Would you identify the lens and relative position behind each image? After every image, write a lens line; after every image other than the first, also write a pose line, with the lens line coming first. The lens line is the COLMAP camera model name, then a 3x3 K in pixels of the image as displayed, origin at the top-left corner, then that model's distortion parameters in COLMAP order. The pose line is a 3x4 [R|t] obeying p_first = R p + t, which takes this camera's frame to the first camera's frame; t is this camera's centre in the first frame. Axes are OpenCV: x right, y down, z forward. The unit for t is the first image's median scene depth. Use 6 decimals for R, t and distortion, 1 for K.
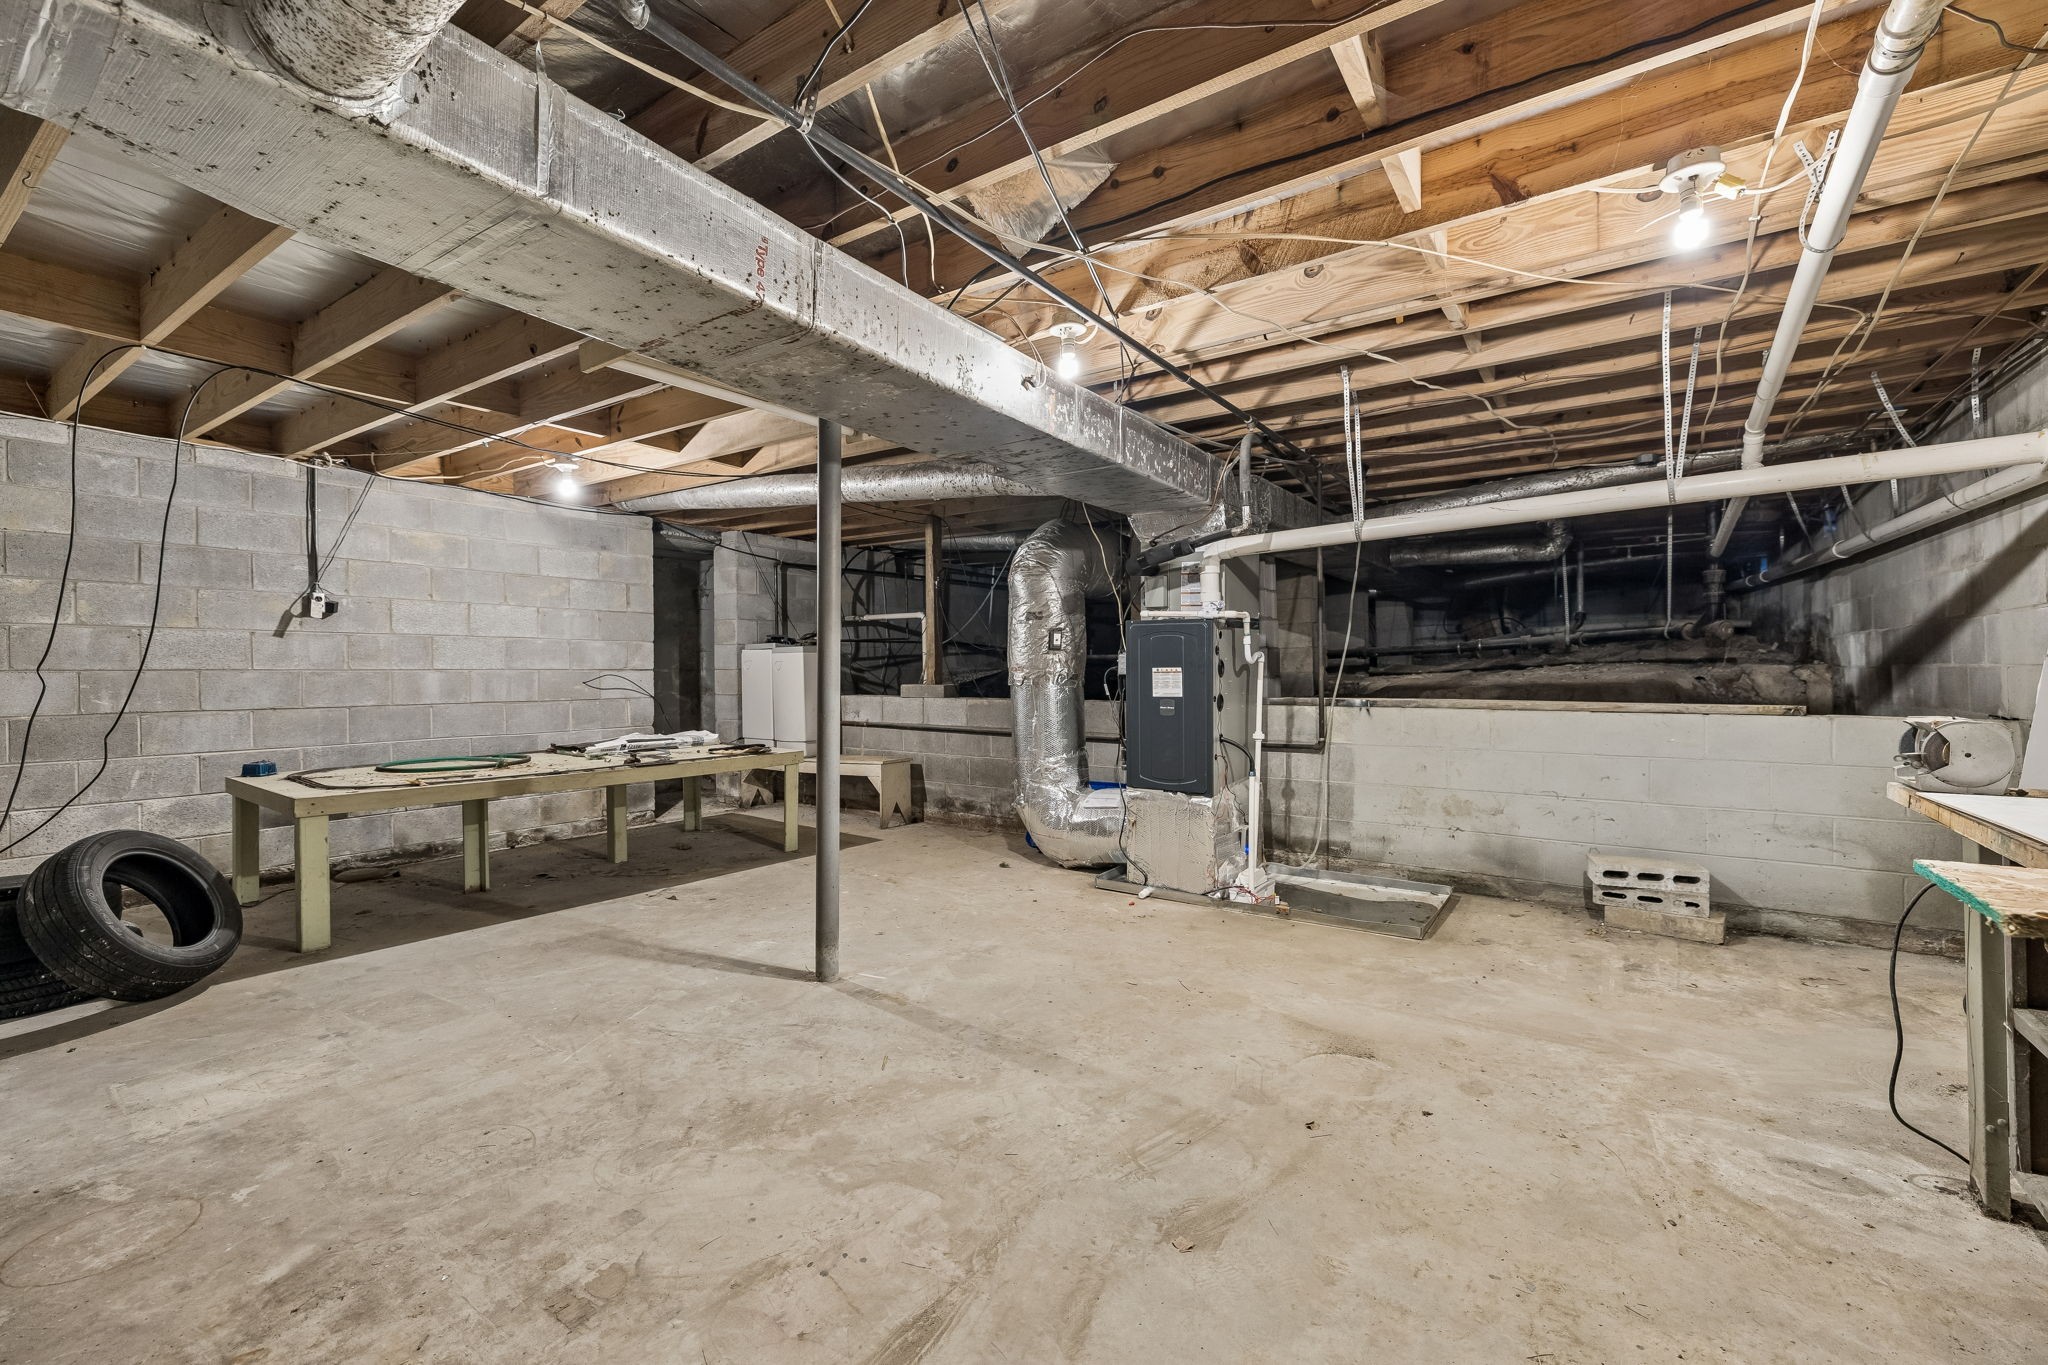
lens RADIAL K [[891.3, 0, 1016.5], [0, 891.3, 675.8], [0, 0, 1]] dist [-0.000817, -0.000063]
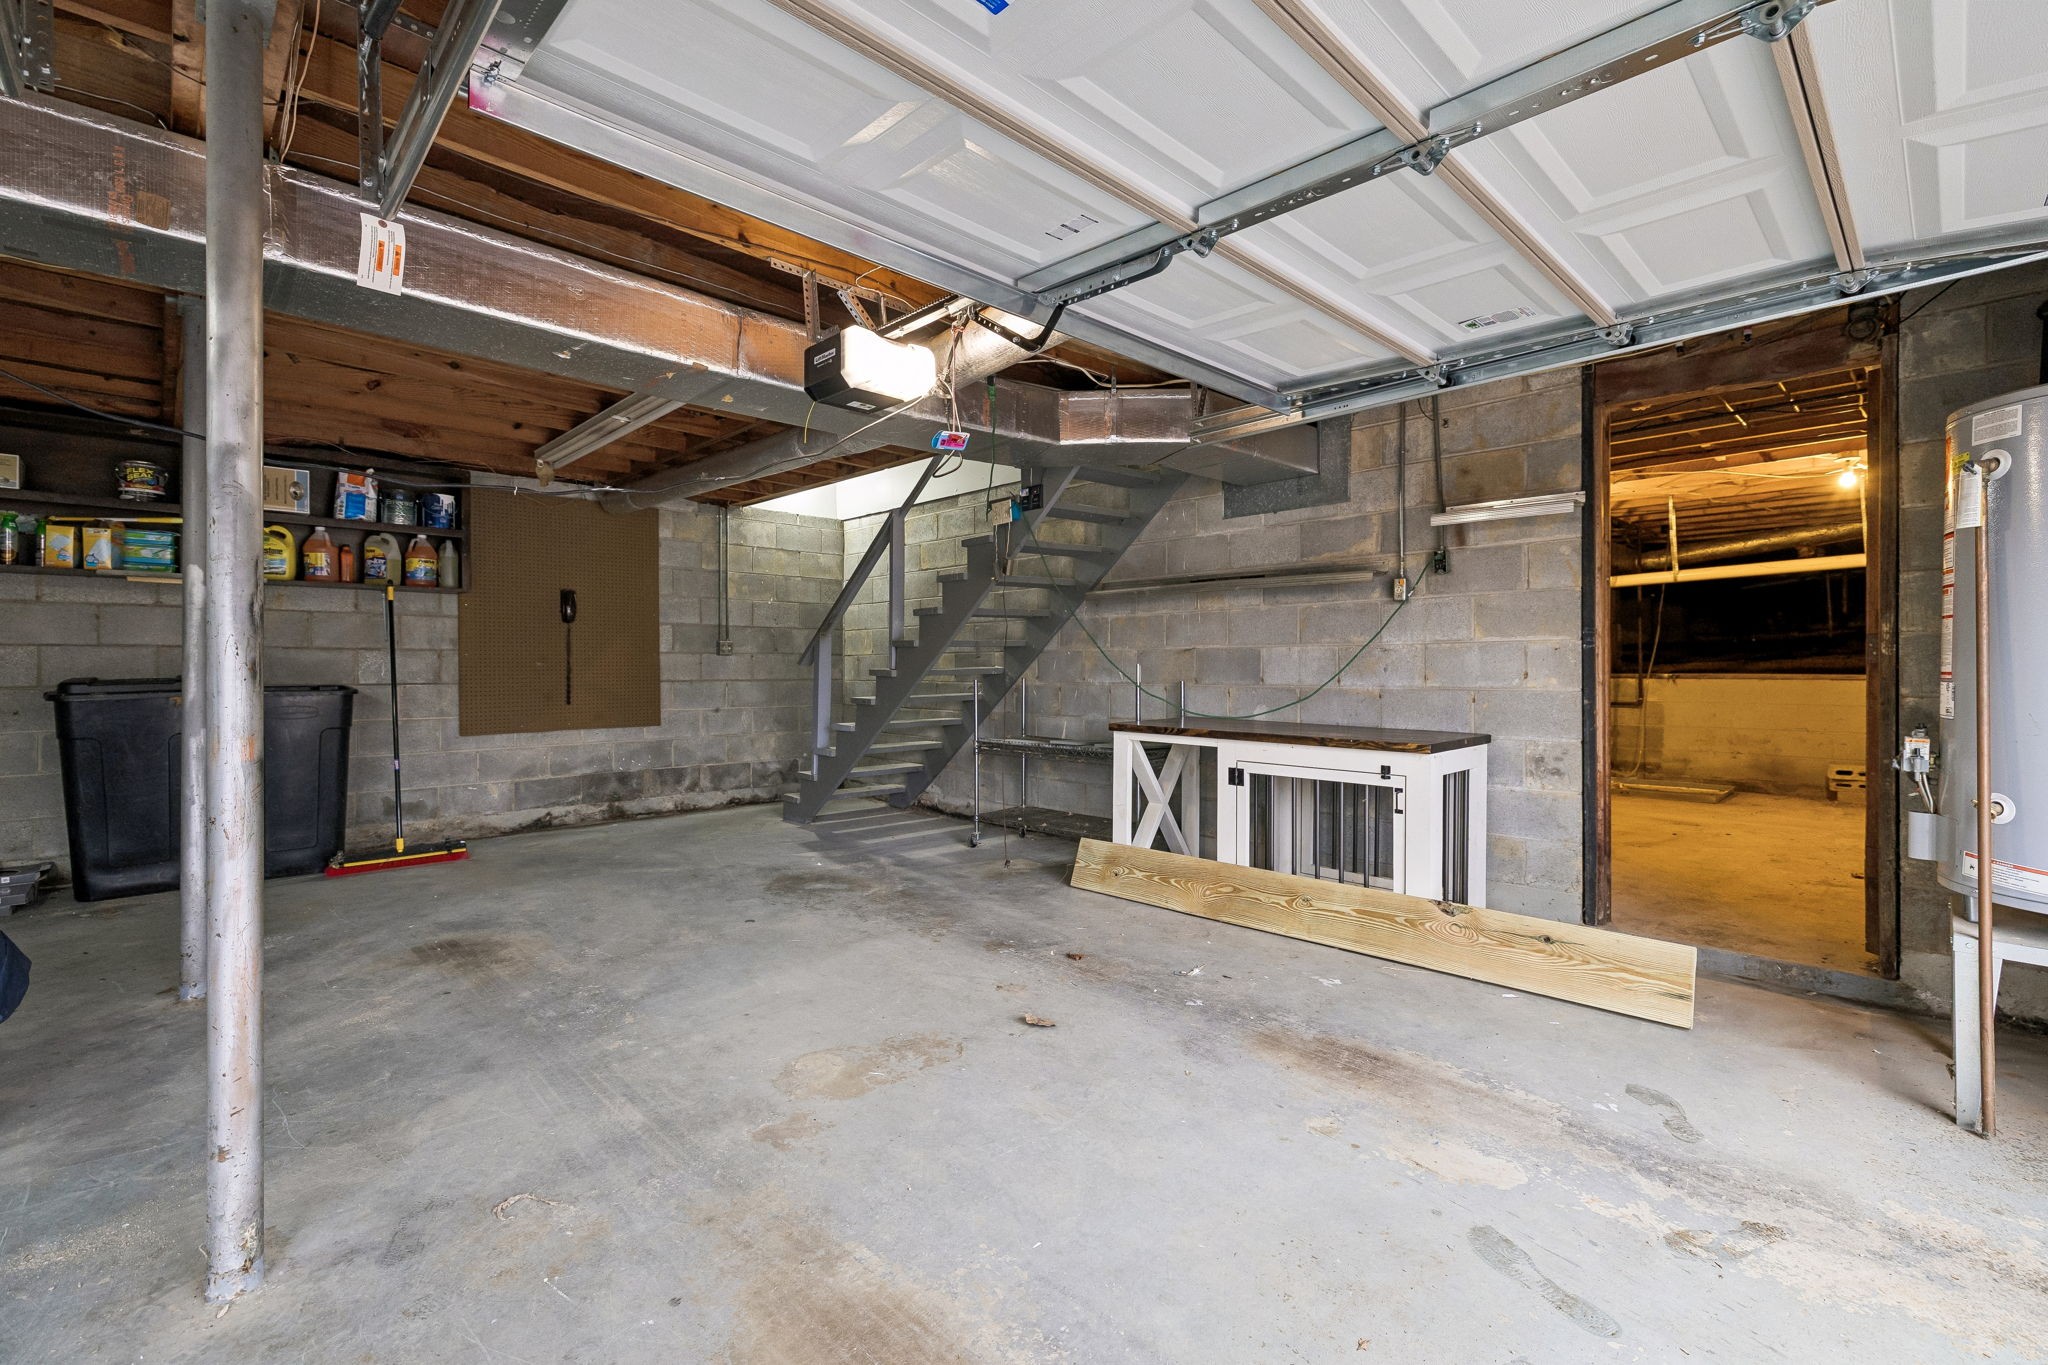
lens RADIAL K [[891.3, 0, 1031.2], [0, 891.3, 676.6], [0, 0, 1]] dist [-0.000817, -0.000063]
pose [[0.980187, 0.003252, -0.198048, -0.435630], [-0.002751, 0.999992, 0.002807, 0.031999], [0.198056, -0.002207, 0.980188, -0.825239]]
